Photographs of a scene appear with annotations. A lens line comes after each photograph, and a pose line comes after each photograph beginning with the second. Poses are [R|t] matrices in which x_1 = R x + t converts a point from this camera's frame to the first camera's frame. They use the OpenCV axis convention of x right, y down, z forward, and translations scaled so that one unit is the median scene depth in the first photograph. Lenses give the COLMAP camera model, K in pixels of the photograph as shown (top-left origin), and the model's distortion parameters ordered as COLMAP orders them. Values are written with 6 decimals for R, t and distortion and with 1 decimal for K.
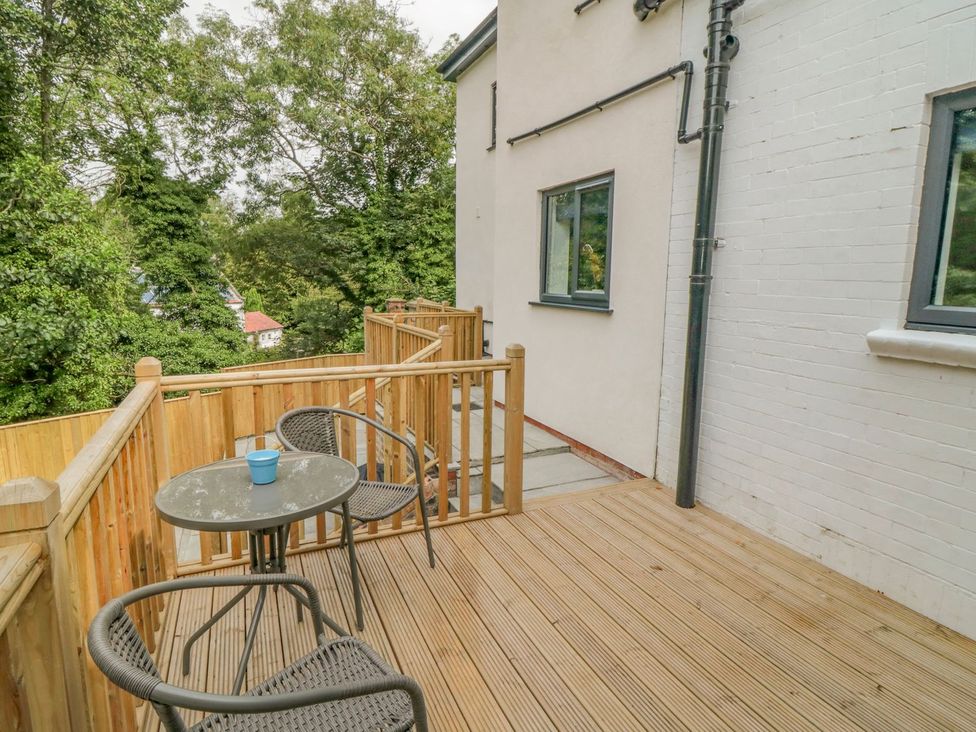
lens RADIAL K [[549.0, 0, 491.1], [0, 549.0, 367.9], [0, 0, 1]] dist [0.002977, -0.015465]
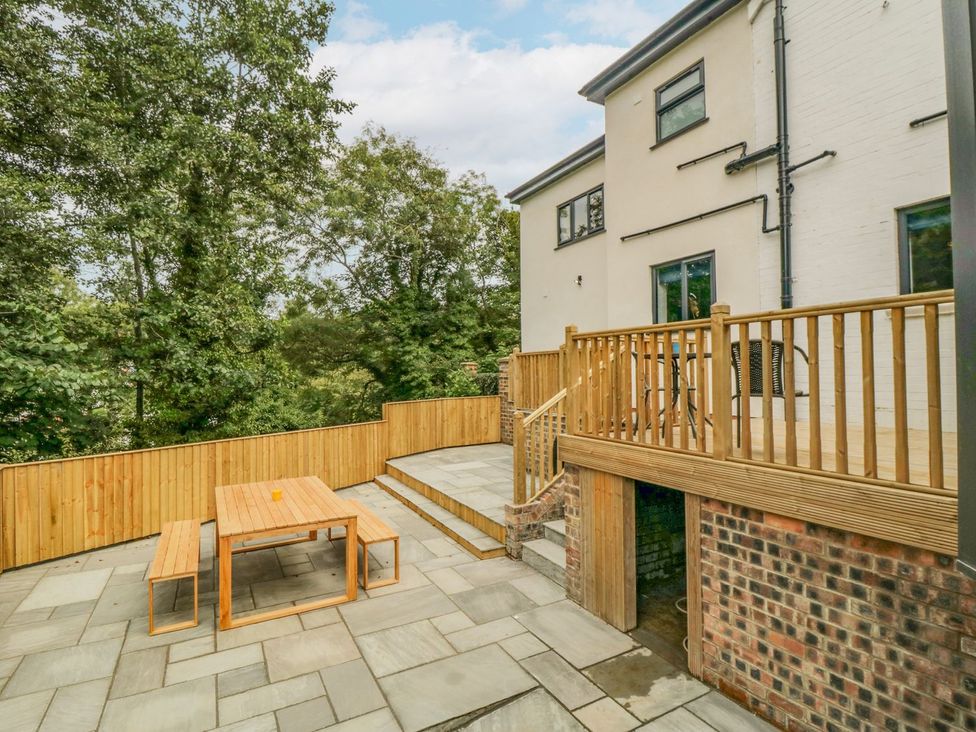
lens RADIAL K [[510.4, 0, 505.0], [0, 510.4, 362.6], [0, 0, 1]] dist [0.002383, -0.013774]
pose [[0.995088, -0.024849, 0.095822, -0.206536], [0.041814, 0.982898, -0.179341, 0.090219], [-0.089726, 0.182467, 0.979109, -0.166959]]
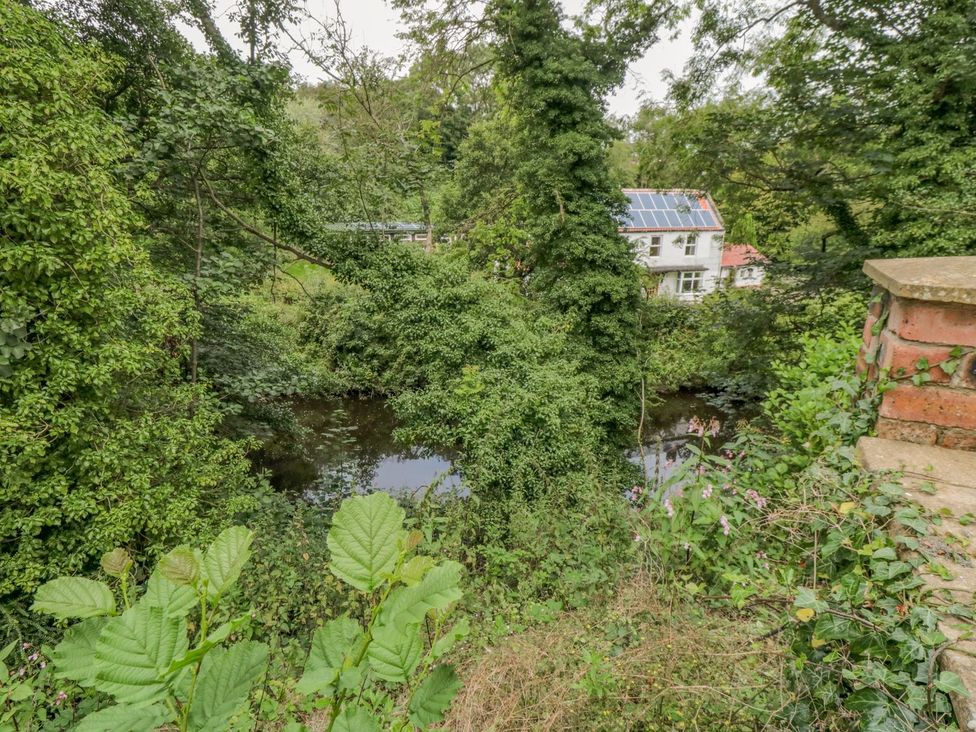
lens RADIAL K [[510.4, 0, 505.0], [0, 510.4, 362.6], [0, 0, 1]] dist [0.002383, -0.013774]
pose [[0.636765, 0.228386, -0.736458, -0.161241], [-0.126316, 0.973121, 0.192561, -0.118435], [0.760641, -0.029590, 0.648498, 0.902302]]
